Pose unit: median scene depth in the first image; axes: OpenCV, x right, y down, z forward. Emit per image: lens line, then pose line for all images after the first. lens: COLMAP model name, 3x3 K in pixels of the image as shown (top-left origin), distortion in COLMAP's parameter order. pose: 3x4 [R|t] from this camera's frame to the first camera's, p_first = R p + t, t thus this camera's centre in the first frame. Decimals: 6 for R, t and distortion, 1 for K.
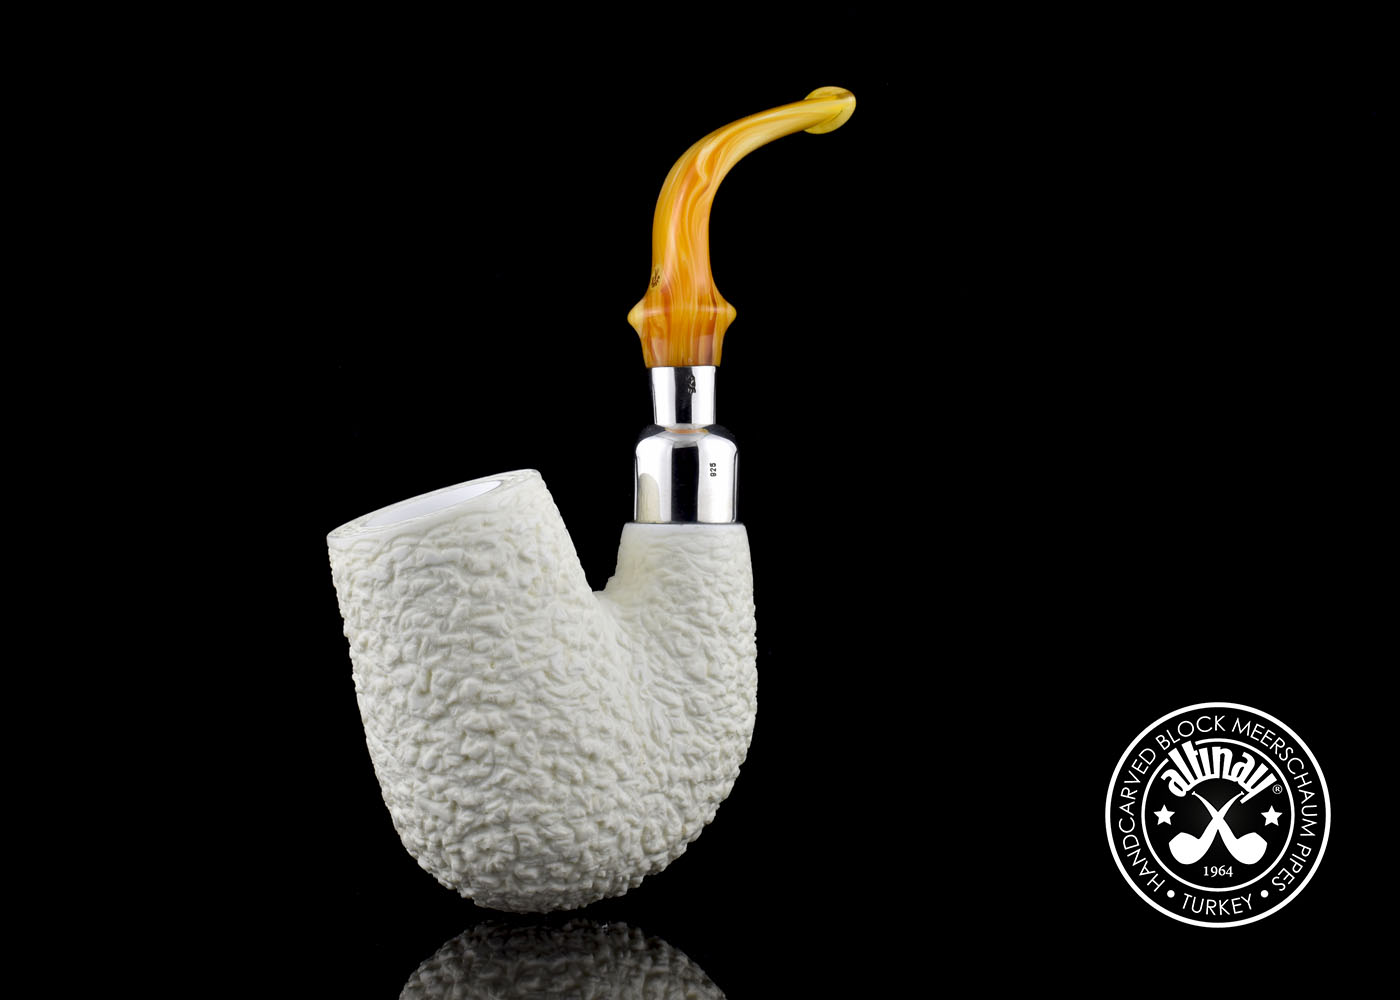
lens RADIAL K [[2630.5, 0, 700.0], [0, 2630.5, 500.0], [0, 0, 1]] dist [0.004463, -0.029362]
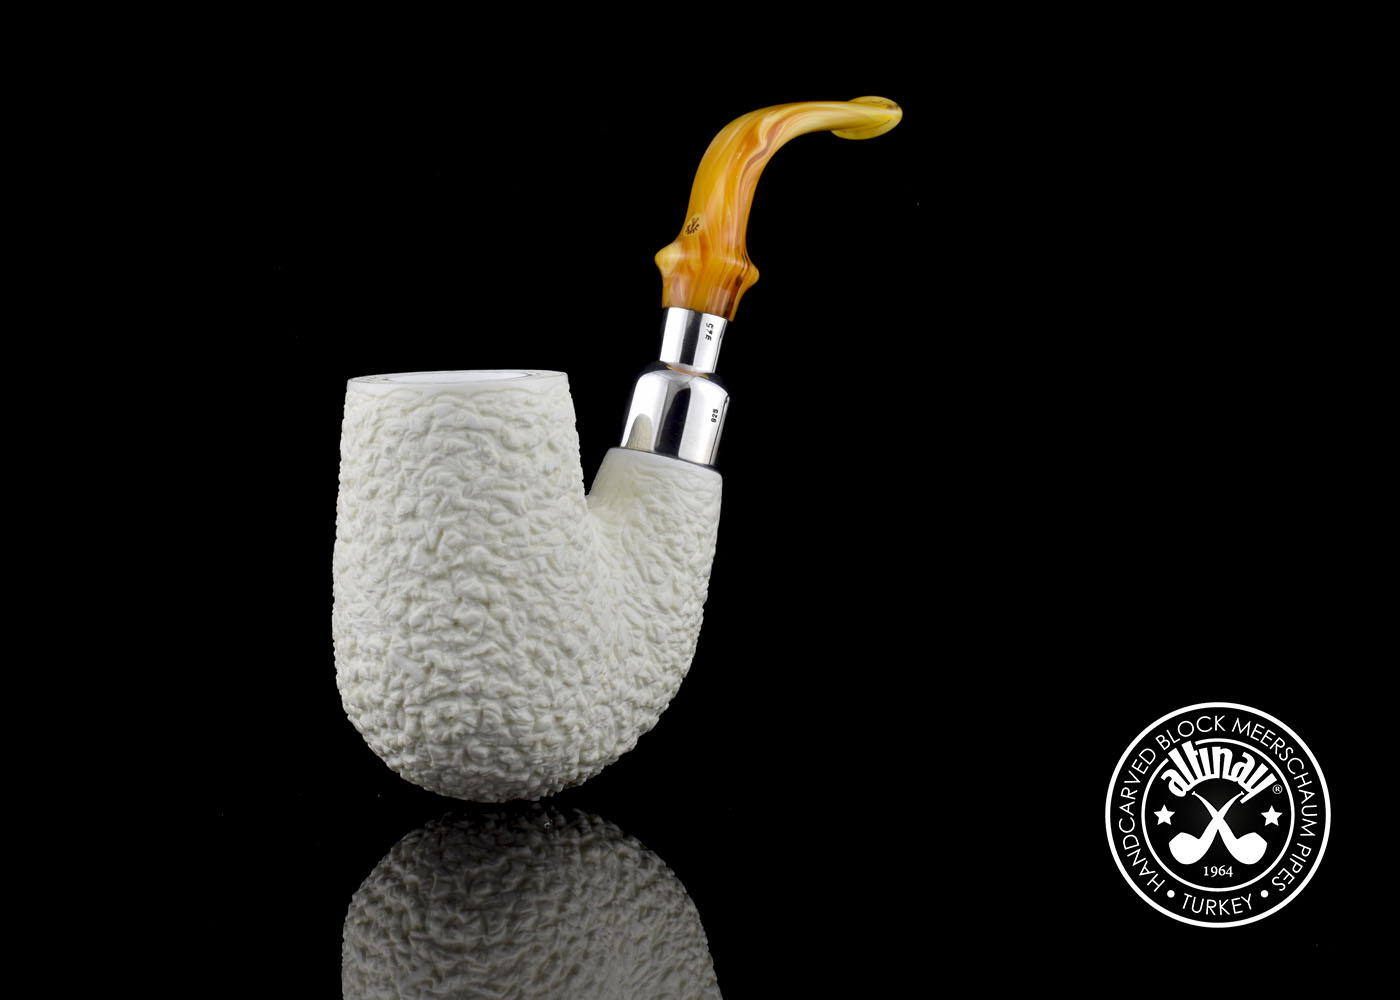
lens RADIAL K [[2630.5, 0, 700.0], [0, 2630.5, 500.0], [0, 0, 1]] dist [0.004463, -0.029362]
pose [[0.950042, 0.238019, 0.201907, -0.213902], [-0.225500, 0.970681, -0.083238, 0.114681], [-0.215800, 0.033549, 0.975861, -0.004776]]
